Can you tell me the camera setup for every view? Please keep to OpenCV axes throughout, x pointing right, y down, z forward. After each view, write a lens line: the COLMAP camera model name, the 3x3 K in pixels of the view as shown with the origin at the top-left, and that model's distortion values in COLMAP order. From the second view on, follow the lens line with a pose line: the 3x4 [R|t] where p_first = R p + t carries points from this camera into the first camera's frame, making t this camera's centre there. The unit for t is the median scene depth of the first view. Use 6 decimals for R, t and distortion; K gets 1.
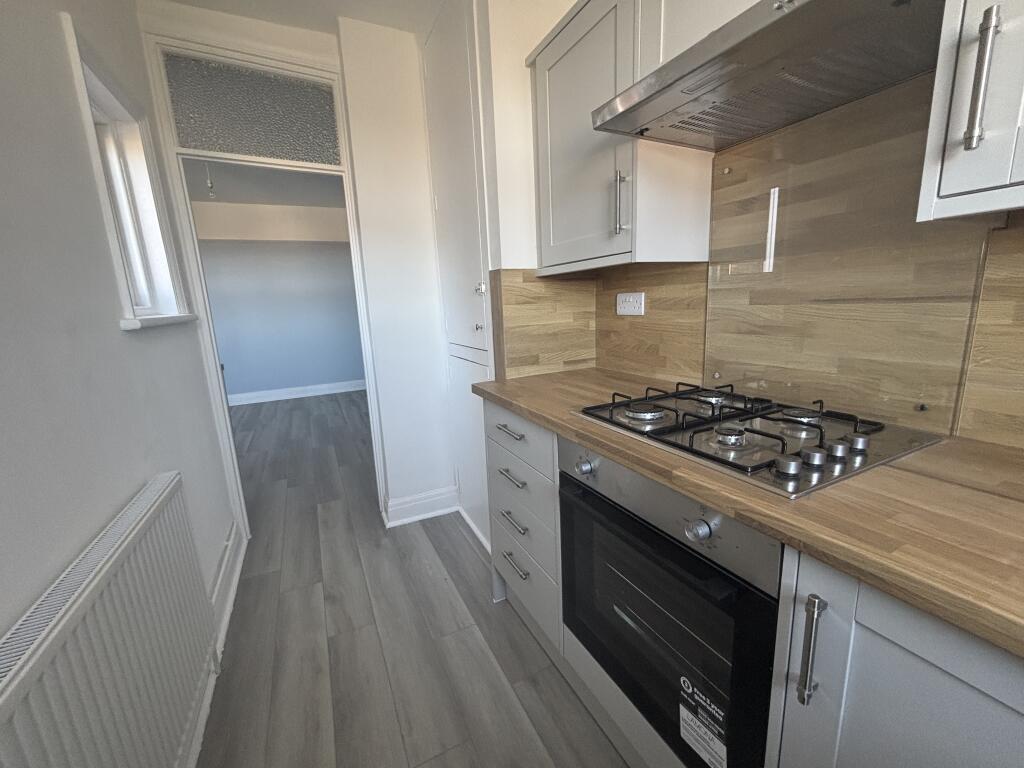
lens RADIAL K [[412.8, 0, 513.0], [0, 412.8, 382.1], [0, 0, 1]] dist [0.002329, -0.000098]
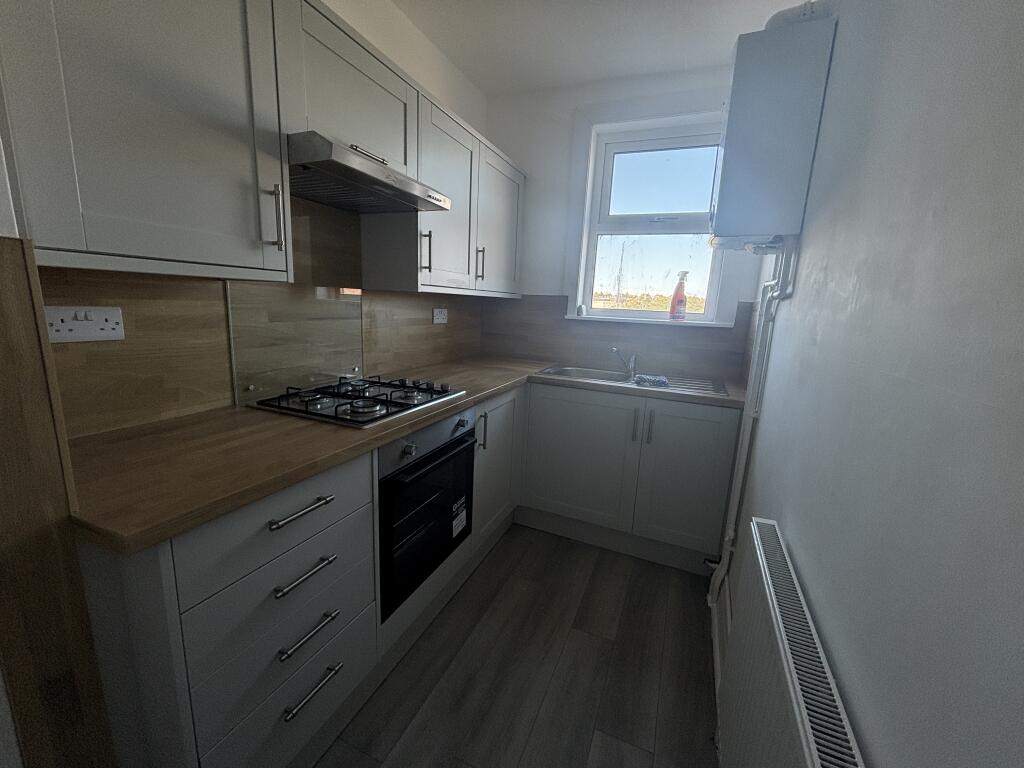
lens RADIAL K [[412.8, 0, 513.0], [0, 412.8, 382.1], [0, 0, 1]] dist [0.002329, -0.000098]
pose [[-0.635177, -0.133464, 0.760748, -0.750972], [0.131521, 0.951882, 0.276809, -0.237006], [-0.761086, 0.275877, -0.587060, 1.099093]]
